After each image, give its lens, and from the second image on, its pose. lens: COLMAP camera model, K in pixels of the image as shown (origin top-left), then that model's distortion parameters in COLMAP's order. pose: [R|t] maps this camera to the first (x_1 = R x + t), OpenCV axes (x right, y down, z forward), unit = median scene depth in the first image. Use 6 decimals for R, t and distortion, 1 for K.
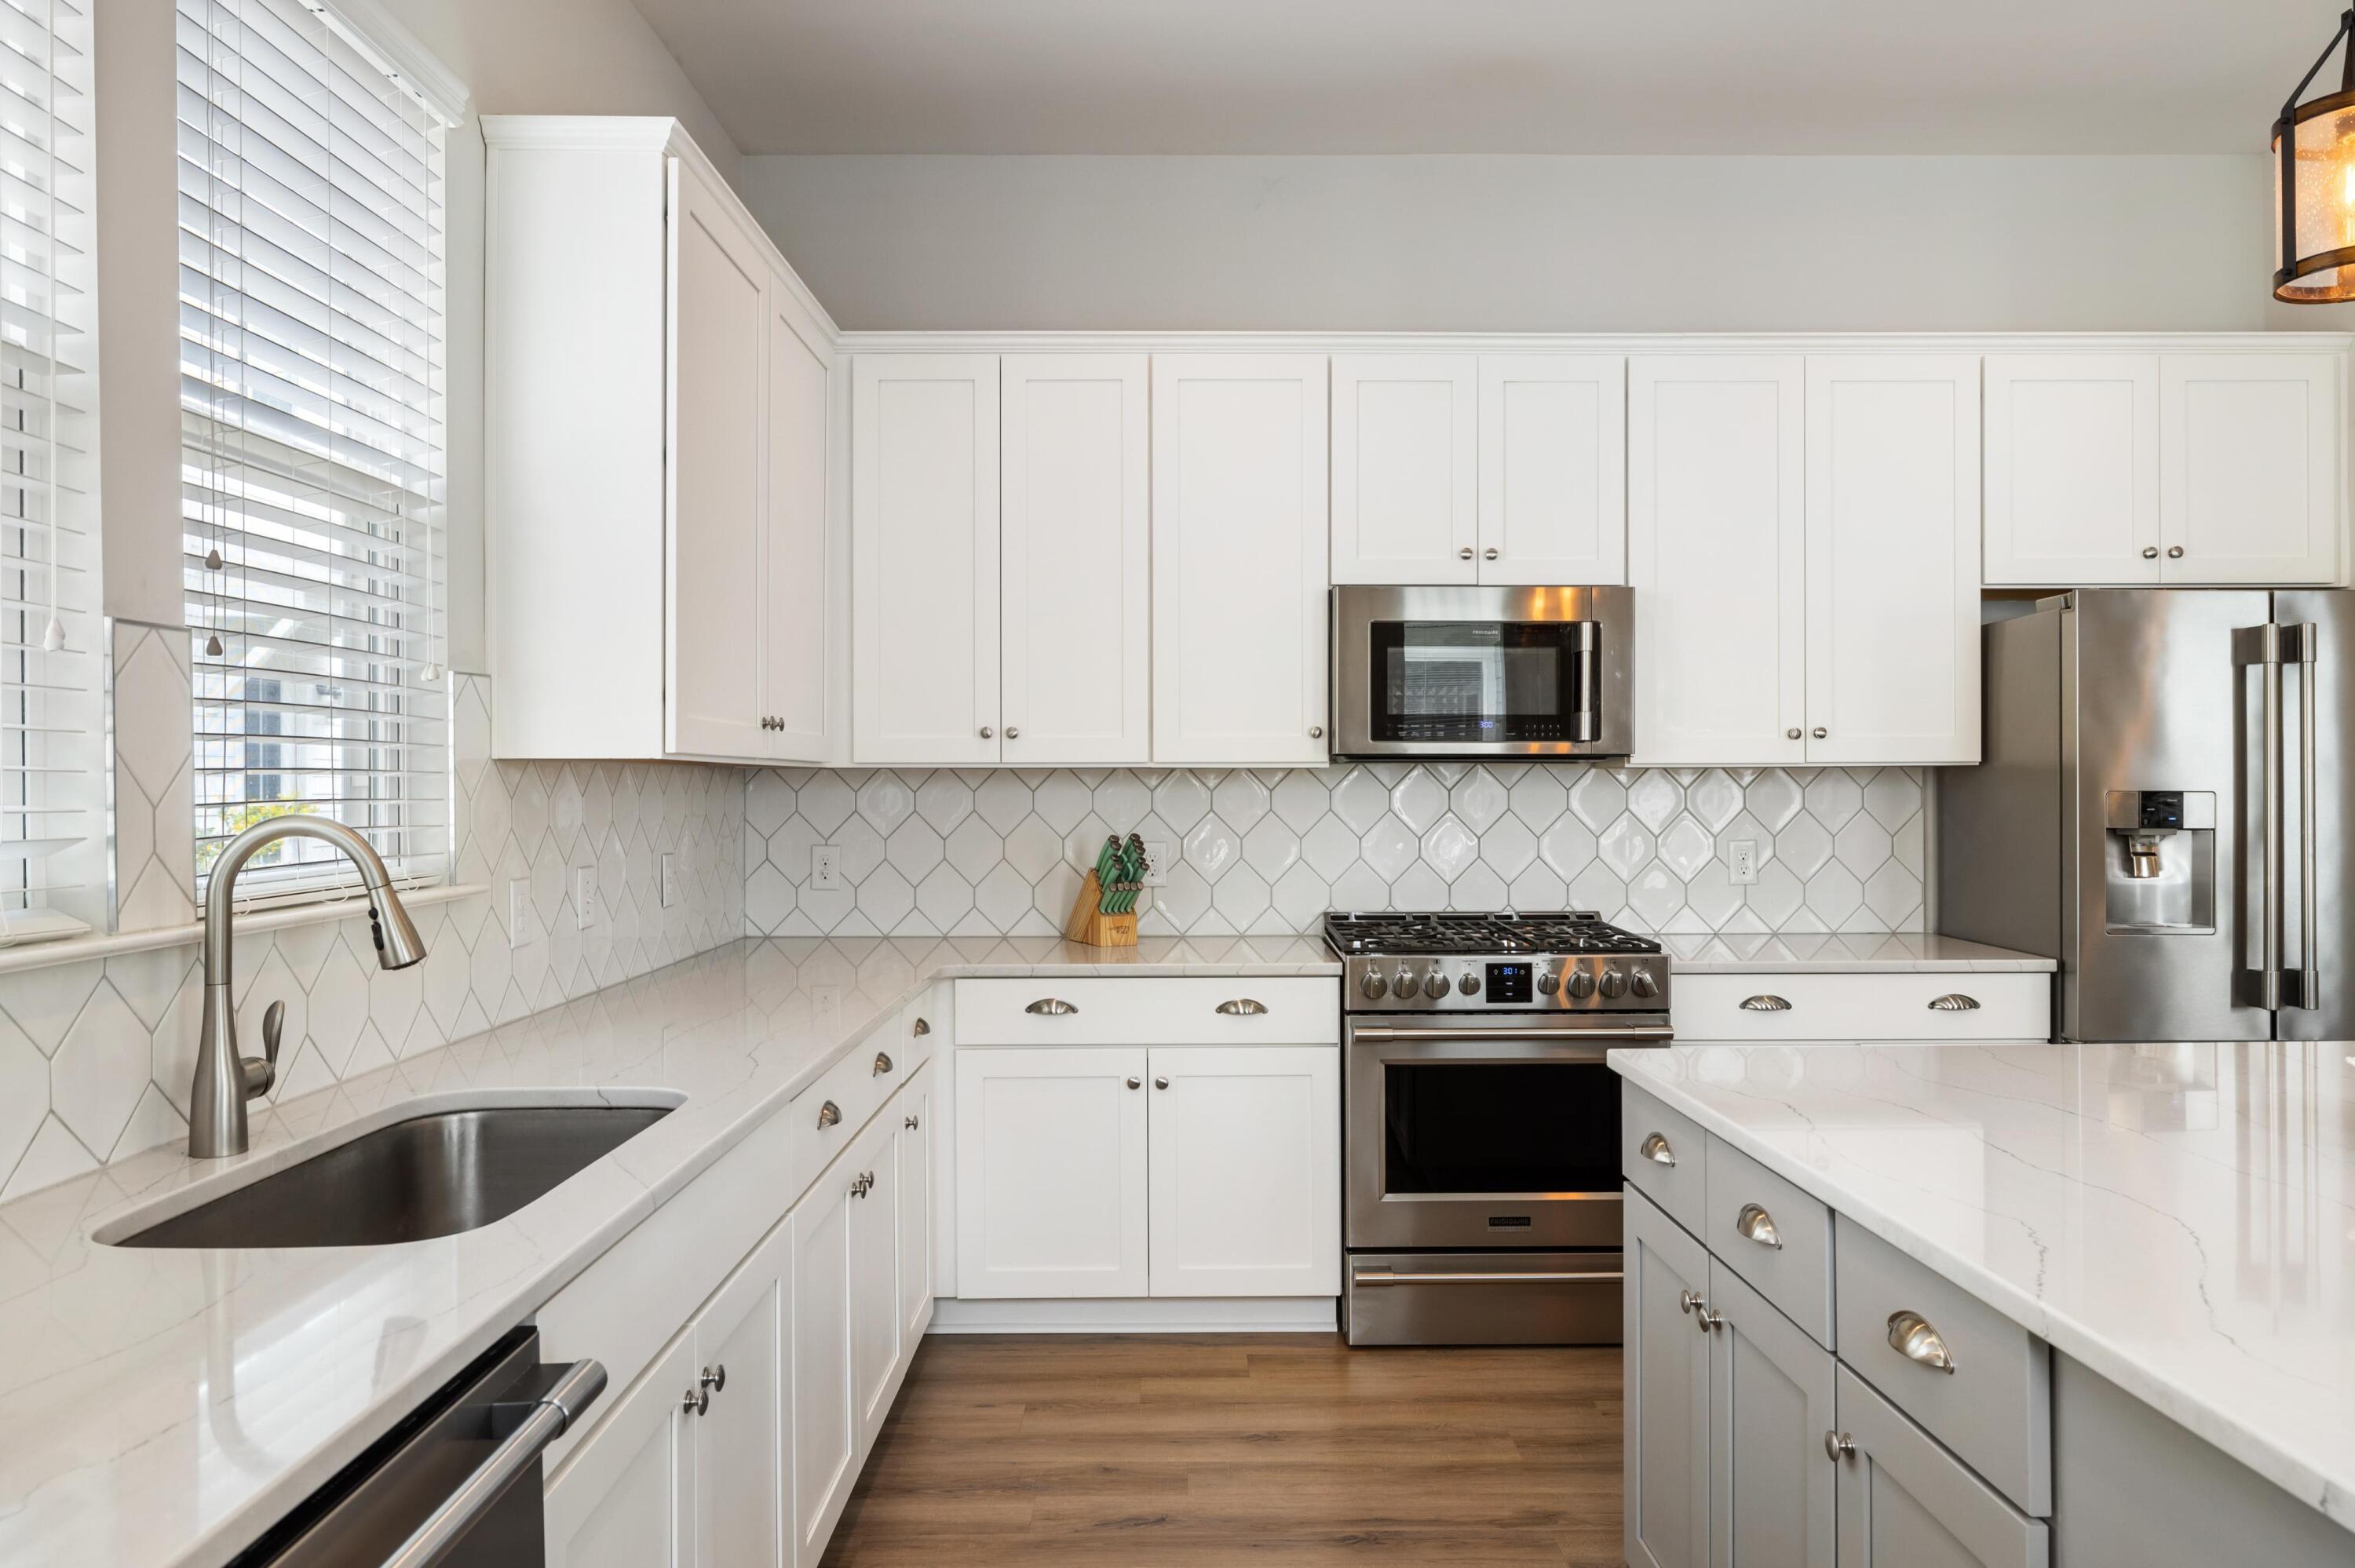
lens RADIAL K [[1697.7, 0, 1132.6], [0, 1697.7, 782.8], [0, 0, 1]] dist [0.000398, 0.001666]
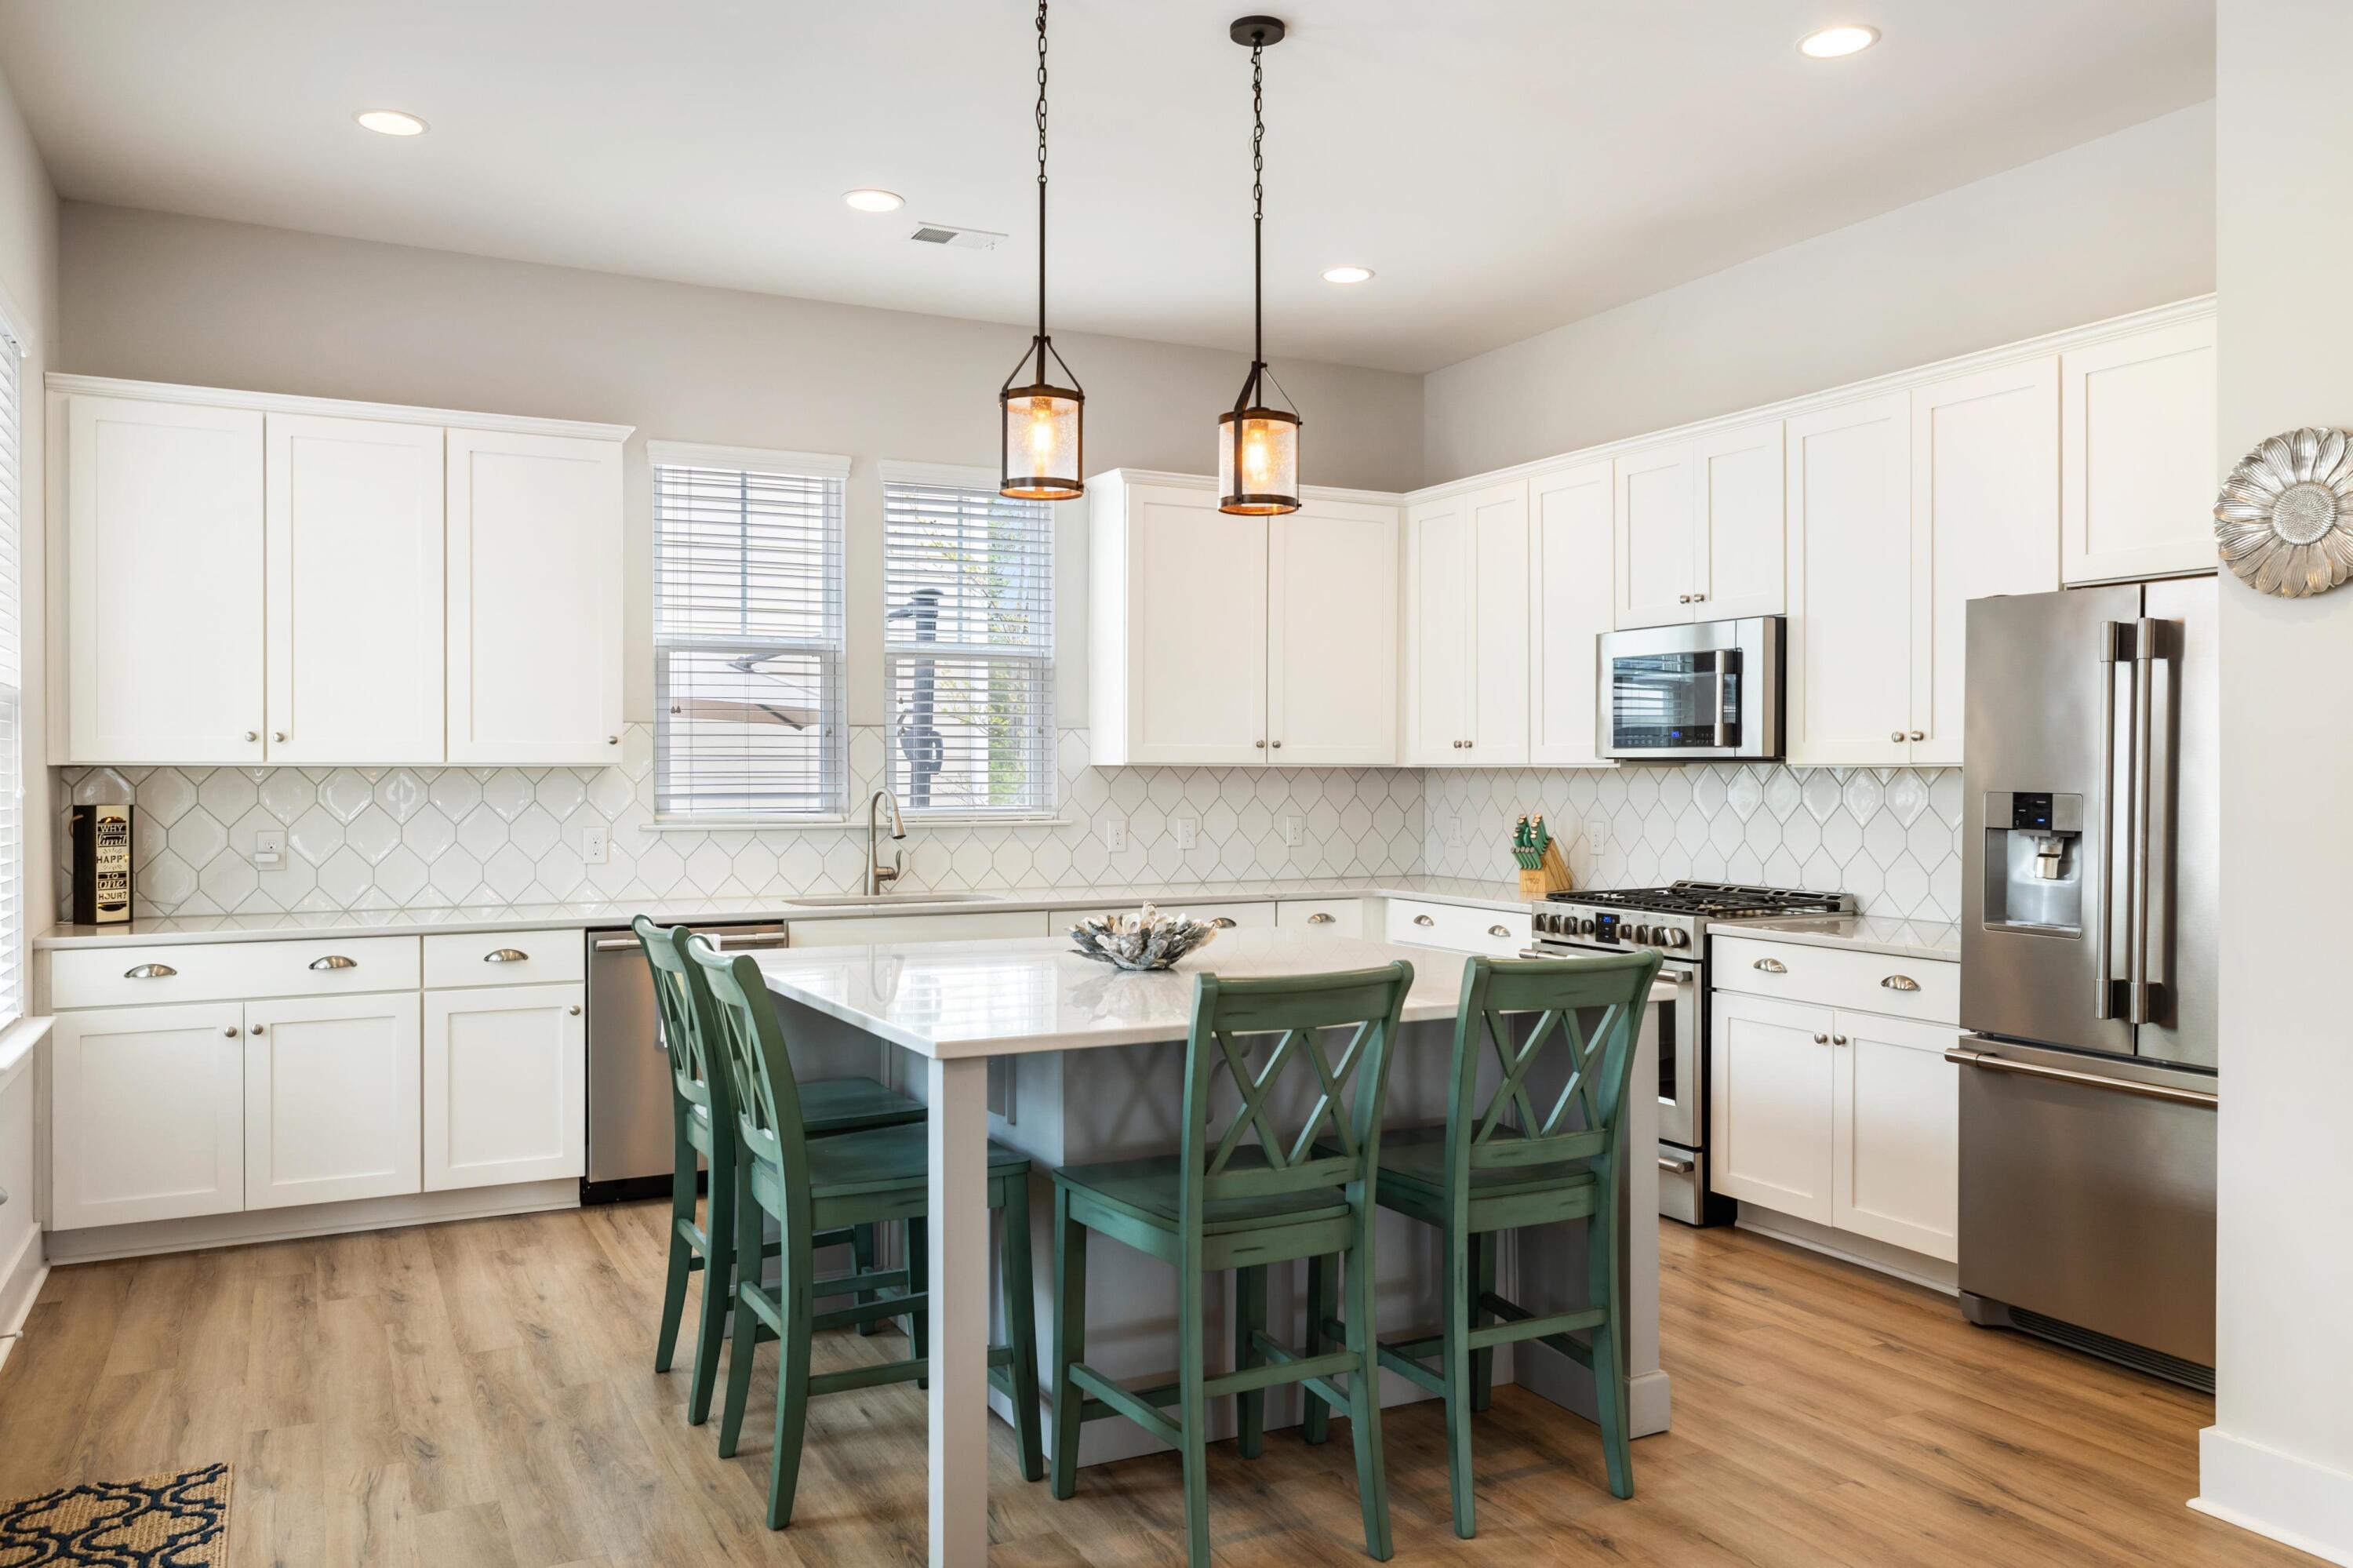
lens RADIAL K [[1696.5, 0, 1131.7], [0, 1696.5, 782.8], [0, 0, 1]] dist [0.000398, 0.001666]
pose [[0.444983, 0.009472, -0.895489, 1.130360], [-0.006662, 0.999951, 0.007266, -0.004028], [0.895514, 0.002732, 0.445024, 0.063432]]
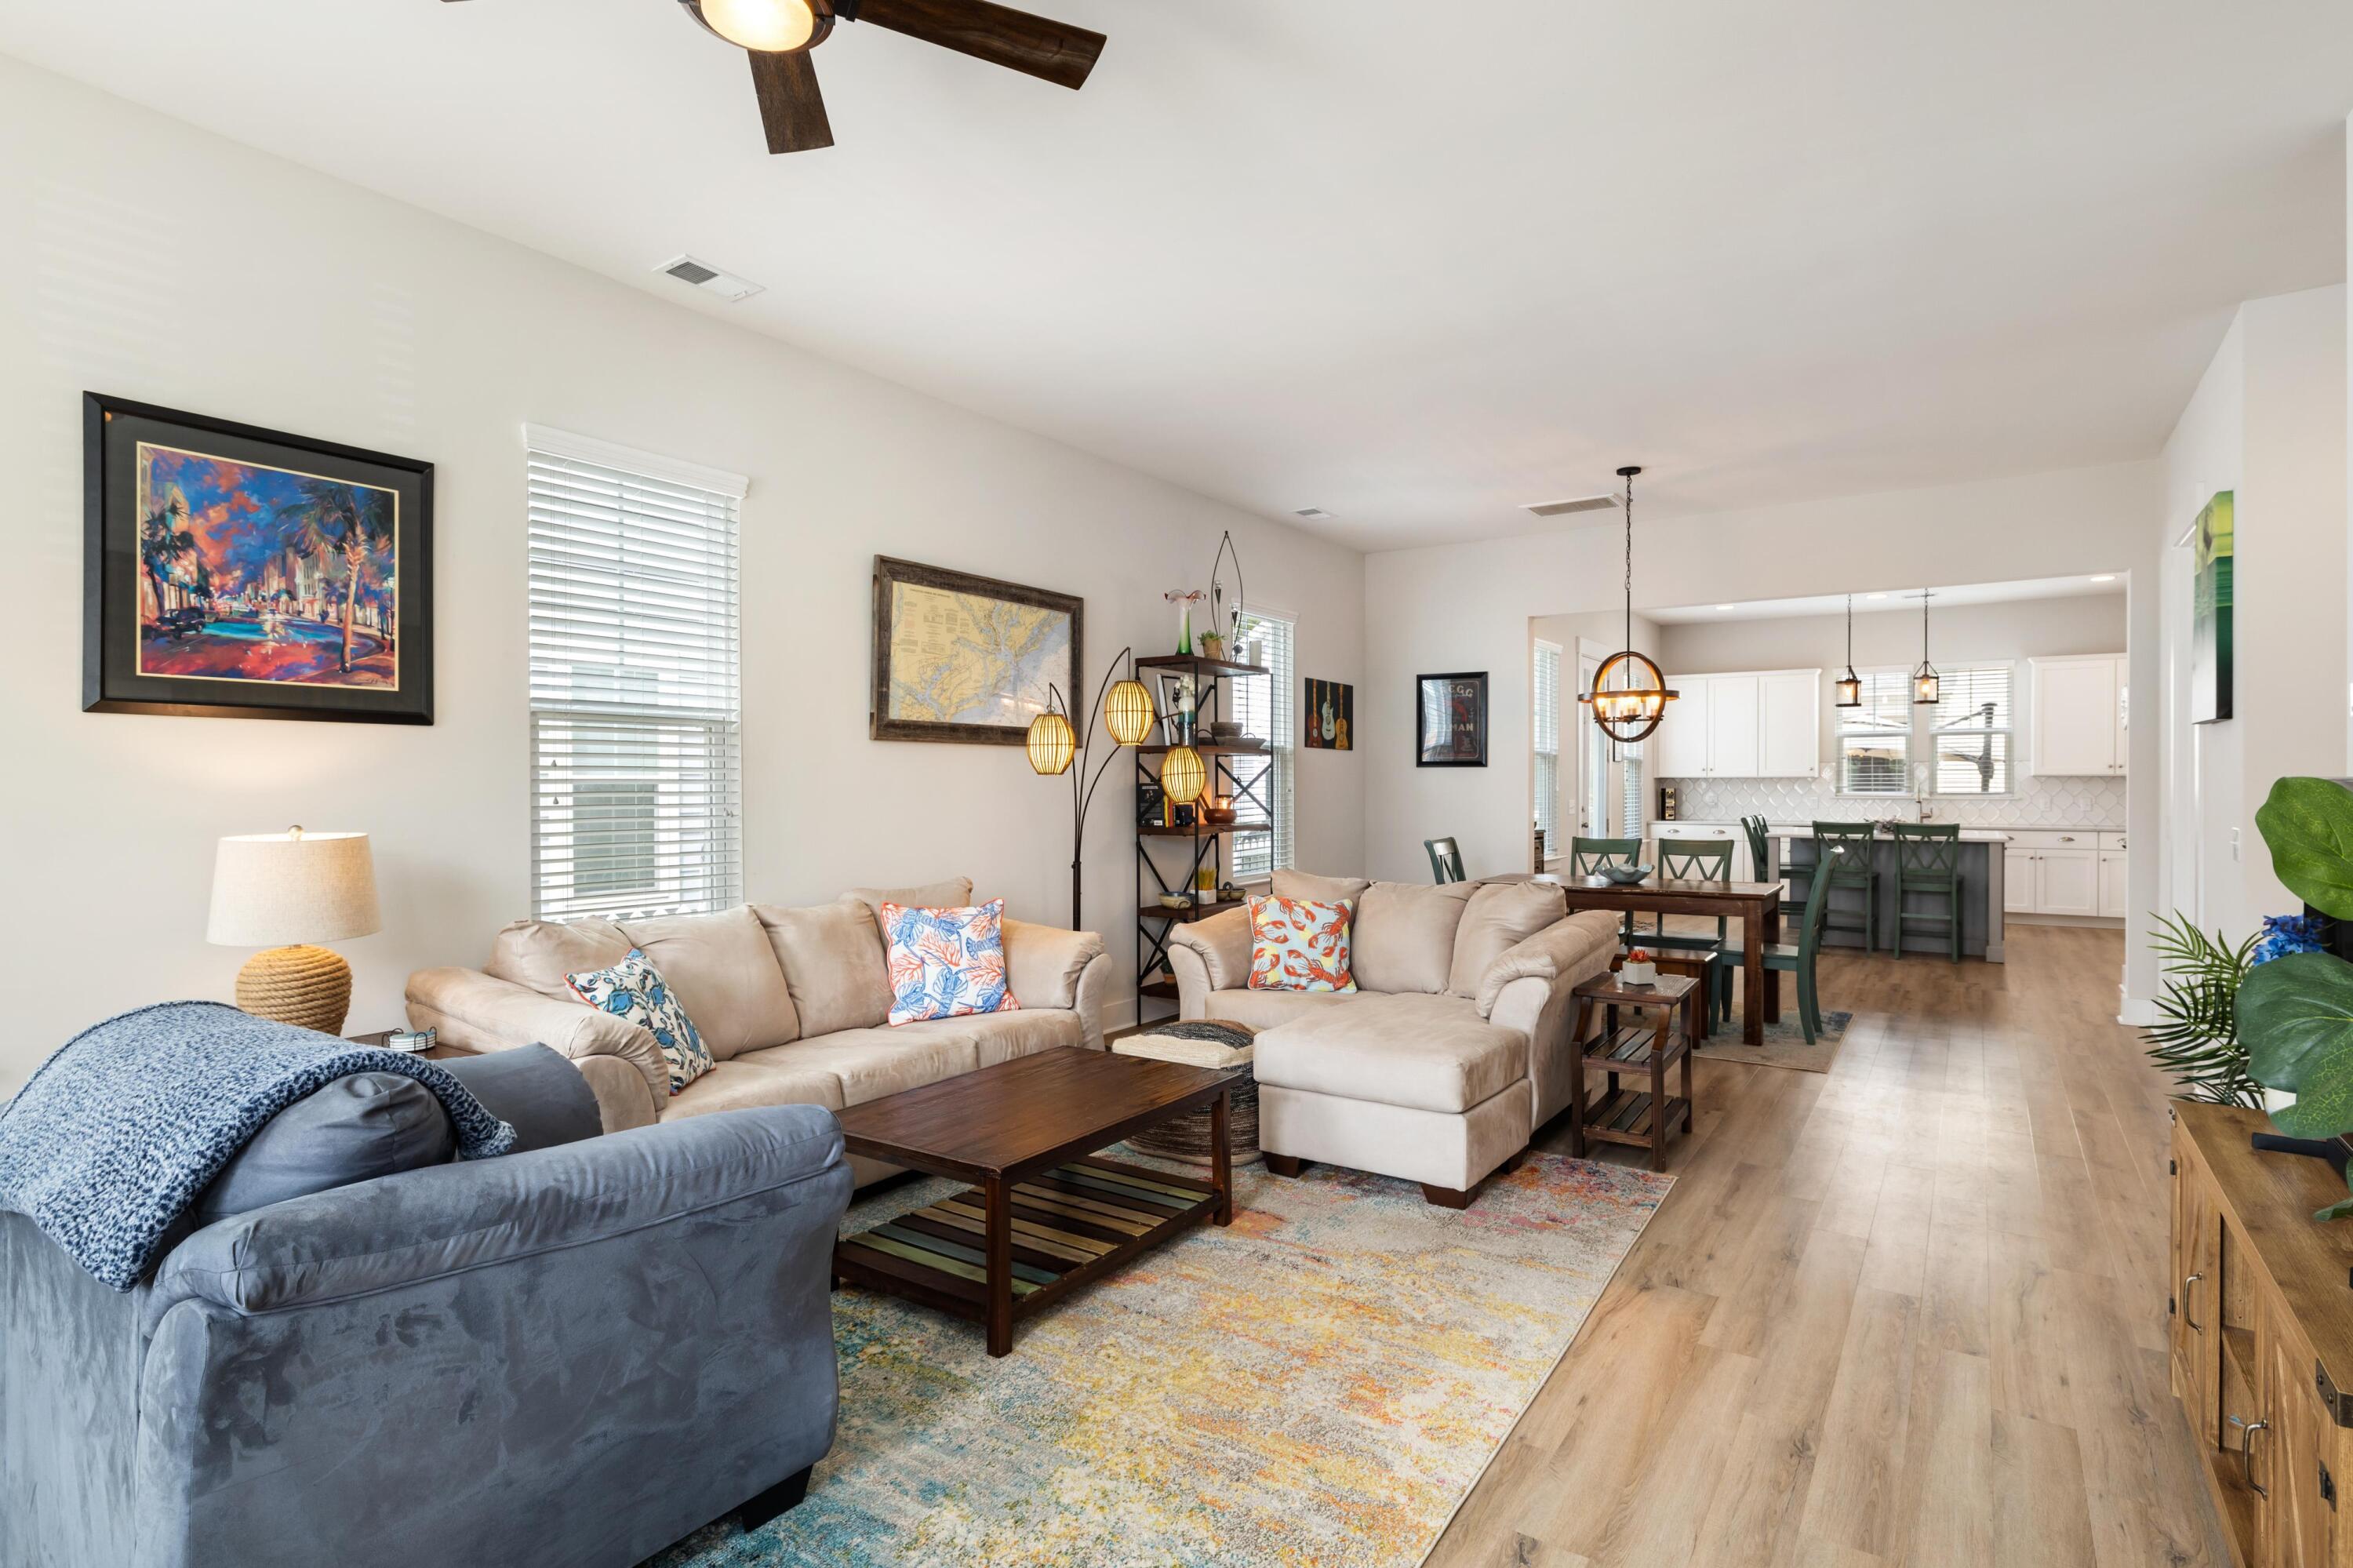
lens RADIAL K [[1184.0, 0, 1168.5], [0, 1184.0, 777.2], [0, 0, 1]] dist [-0.001657, 0.000001]
pose [[-0.578422, 0.005058, -0.815722, 3.140165], [0.001296, 0.999985, 0.005282, -0.023079], [0.815737, 0.001998, -0.578420, 0.707547]]
